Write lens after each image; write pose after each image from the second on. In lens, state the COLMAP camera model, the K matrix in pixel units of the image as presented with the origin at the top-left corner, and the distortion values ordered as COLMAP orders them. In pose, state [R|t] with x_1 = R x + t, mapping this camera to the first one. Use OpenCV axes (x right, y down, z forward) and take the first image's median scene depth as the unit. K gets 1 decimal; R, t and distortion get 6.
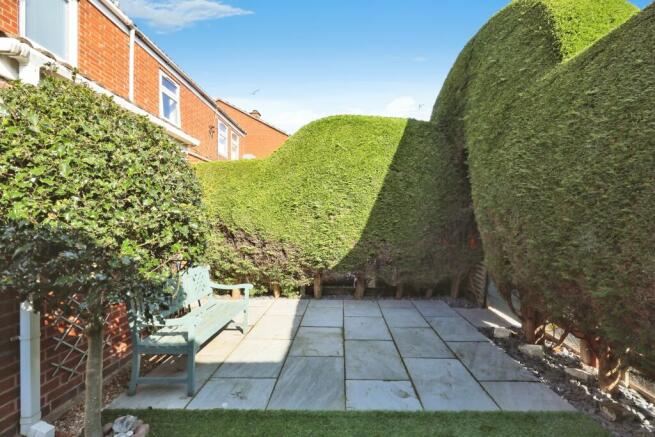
lens RADIAL K [[308.4, 0, 331.6], [0, 308.4, 230.4], [0, 0, 1]] dist [-0.000440, 0.000672]
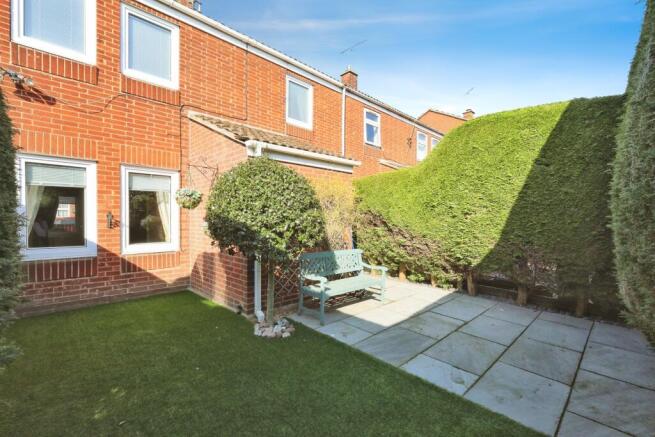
lens RADIAL K [[308.4, 0, 331.6], [0, 308.4, 230.4], [0, 0, 1]] dist [-0.000440, 0.000672]
pose [[0.674956, 0.045360, -0.736463, 0.460323], [-0.033373, 0.998964, 0.030942, -0.012879], [0.737103, 0.003694, 0.675770, -0.047348]]
